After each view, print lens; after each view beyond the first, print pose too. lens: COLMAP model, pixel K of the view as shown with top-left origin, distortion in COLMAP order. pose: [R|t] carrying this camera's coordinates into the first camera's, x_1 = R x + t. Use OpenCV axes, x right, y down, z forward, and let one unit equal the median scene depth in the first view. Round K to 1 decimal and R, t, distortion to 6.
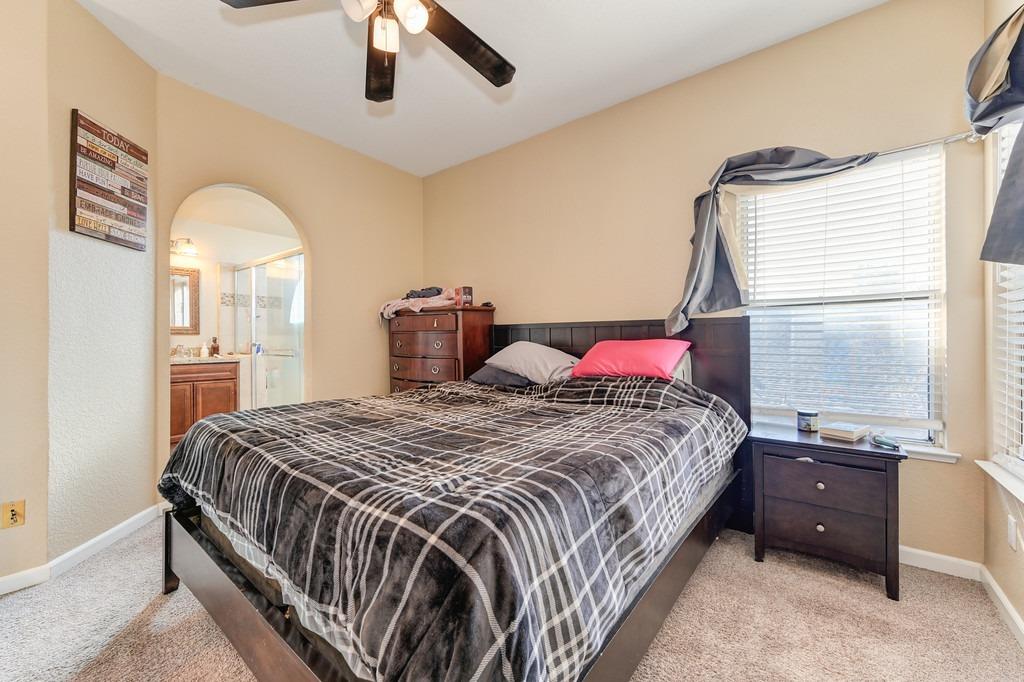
lens RADIAL K [[416.2, 0, 512.2], [0, 416.2, 337.5], [0, 0, 1]] dist [-0.000526, 0.000882]
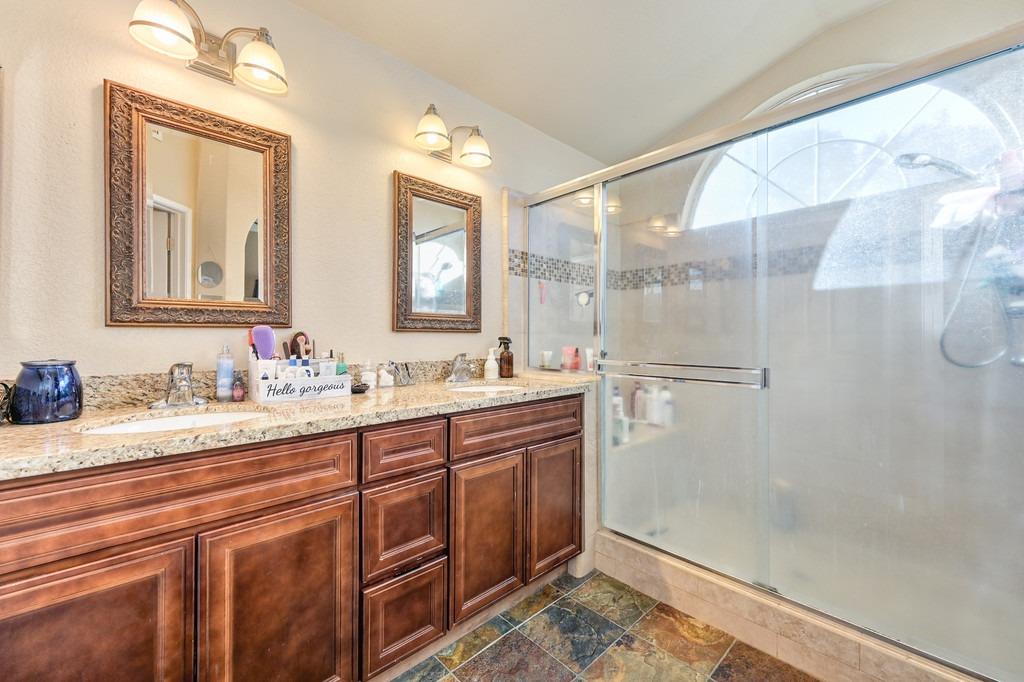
lens RADIAL K [[416.2, 0, 513.6], [0, 416.2, 336.8], [0, 0, 1]] dist [-0.000526, 0.000882]
pose [[0.992008, 0.007244, -0.125966, -0.655433], [-0.007502, 0.999971, -0.001575, -0.000887], [0.125950, 0.002507, 0.992033, 0.529476]]
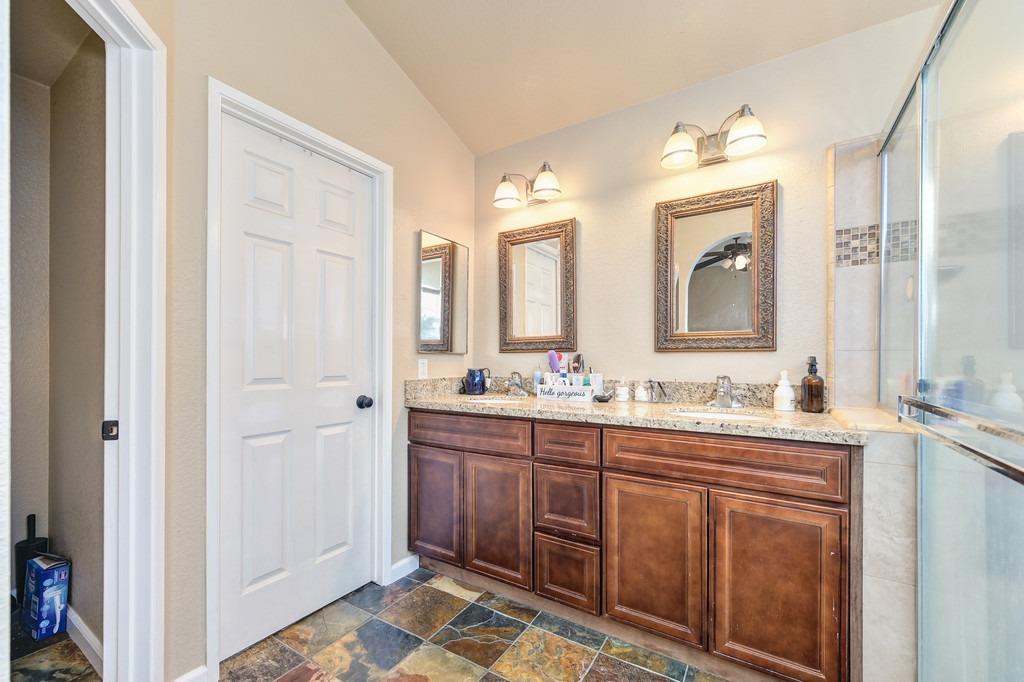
lens RADIAL K [[416.2, 0, 512.8], [0, 416.2, 361.6], [0, 0, 1]] dist [-0.000526, 0.000882]
pose [[0.107549, 0.008773, -0.994161, -0.397478], [-0.001204, 0.999961, 0.008694, 0.000341], [0.994199, 0.000262, 0.107555, 0.722103]]
